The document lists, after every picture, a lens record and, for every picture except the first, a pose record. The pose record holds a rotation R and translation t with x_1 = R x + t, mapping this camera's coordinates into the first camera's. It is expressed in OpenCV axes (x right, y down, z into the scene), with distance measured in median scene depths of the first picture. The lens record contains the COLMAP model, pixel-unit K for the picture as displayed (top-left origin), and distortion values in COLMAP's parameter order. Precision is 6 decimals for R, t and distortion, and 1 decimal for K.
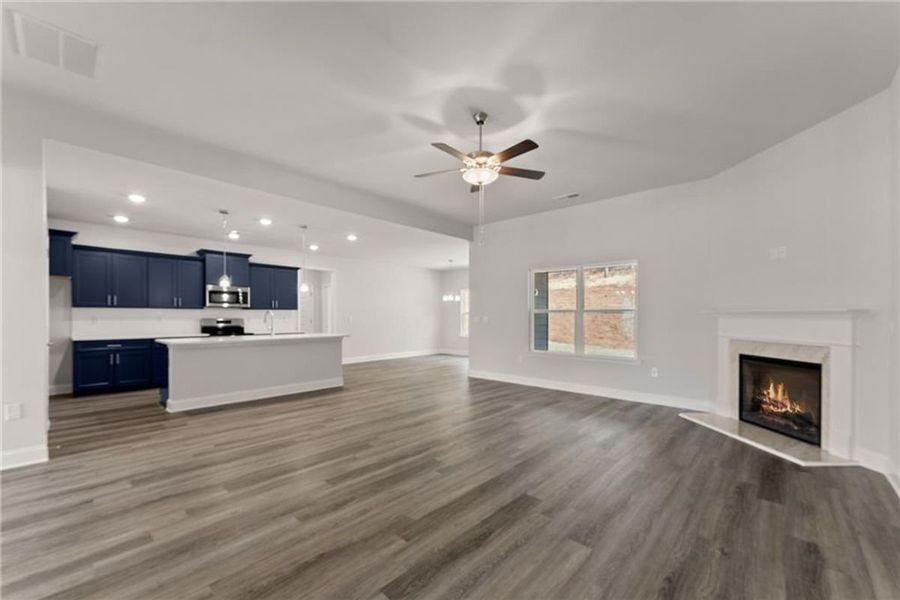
lens RADIAL K [[364.0, 0, 454.2], [0, 364.0, 317.4], [0, 0, 1]] dist [-0.001315, -0.000199]
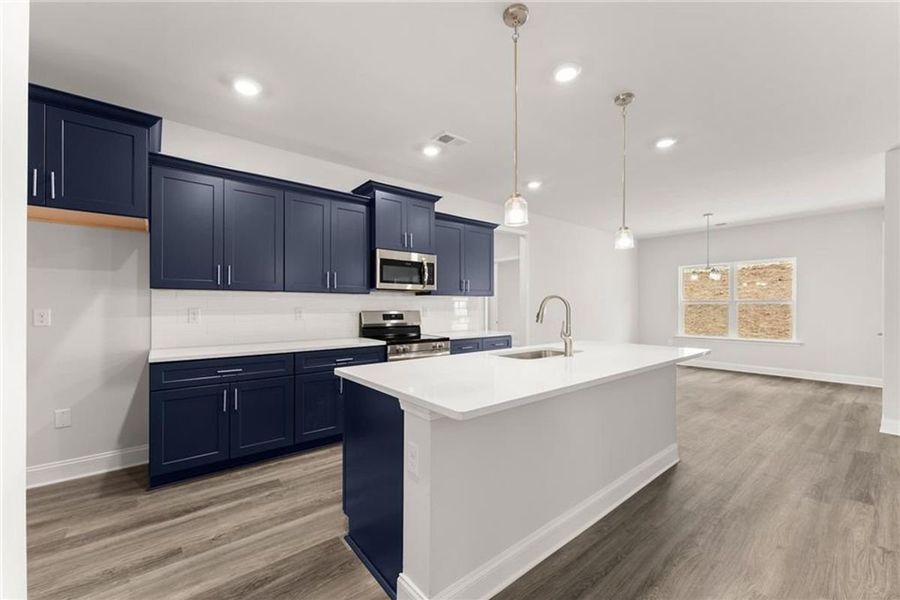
lens RADIAL K [[364.0, 0, 456.3], [0, 364.0, 303.3], [0, 0, 1]] dist [-0.001315, -0.000199]
pose [[0.989872, -0.001586, -0.141955, -0.486610], [0.000236, 0.999955, -0.009526, -0.003568], [0.141963, 0.009396, 0.989827, 0.484371]]
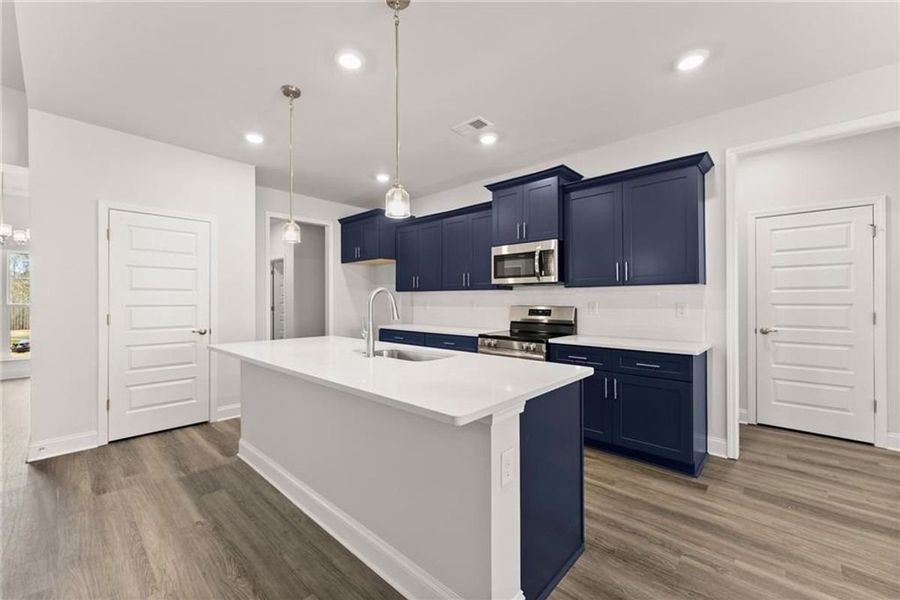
lens RADIAL K [[364.0, 0, 431.0], [0, 364.0, 295.4], [0, 0, 1]] dist [-0.001315, -0.000199]
pose [[-0.036876, -0.013696, -0.999226, -0.106738], [-0.002495, 0.999904, -0.013613, -0.005127], [0.999317, 0.001991, -0.036906, 0.921730]]
